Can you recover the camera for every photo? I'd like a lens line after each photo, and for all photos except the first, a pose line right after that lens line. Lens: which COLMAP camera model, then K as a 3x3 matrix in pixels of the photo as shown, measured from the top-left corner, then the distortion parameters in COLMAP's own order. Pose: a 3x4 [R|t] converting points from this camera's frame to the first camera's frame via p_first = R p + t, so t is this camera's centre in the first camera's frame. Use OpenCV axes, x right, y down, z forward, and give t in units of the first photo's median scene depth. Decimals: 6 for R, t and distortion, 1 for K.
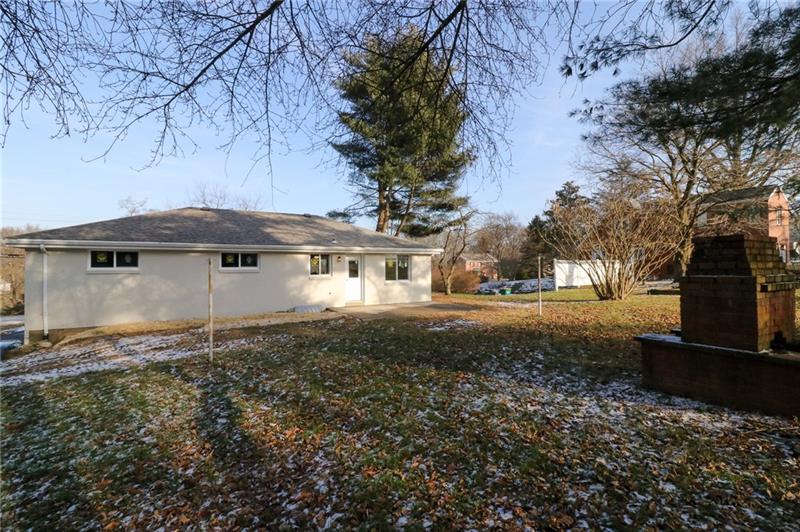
lens RADIAL K [[380.8, 0, 400.0], [0, 380.8, 266.0], [0, 0, 1]] dist [0.002413, 0.000175]
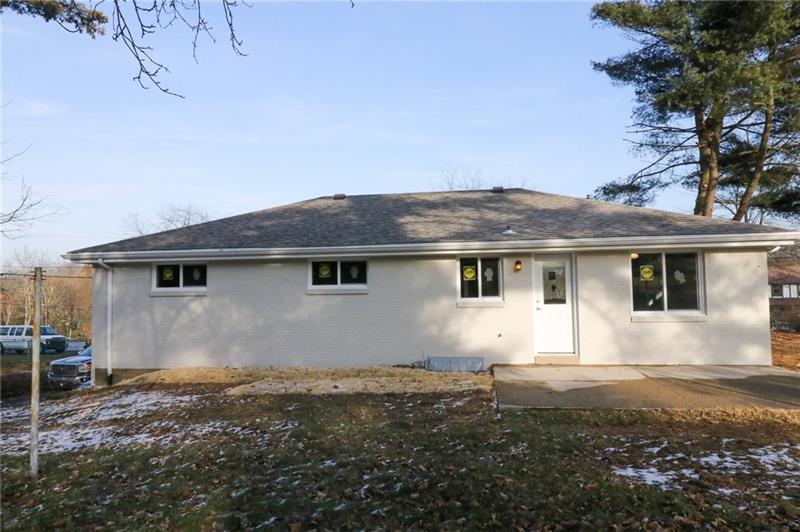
lens RADIAL K [[511.4, 0, 399.7], [0, 511.4, 285.7], [0, 0, 1]] dist [0.001014, -0.000153]
pose [[0.767735, -0.007853, -0.640719, 0.152584], [0.015011, 0.999871, 0.005732, 0.001475], [0.640592, -0.014019, 0.767754, 0.405179]]
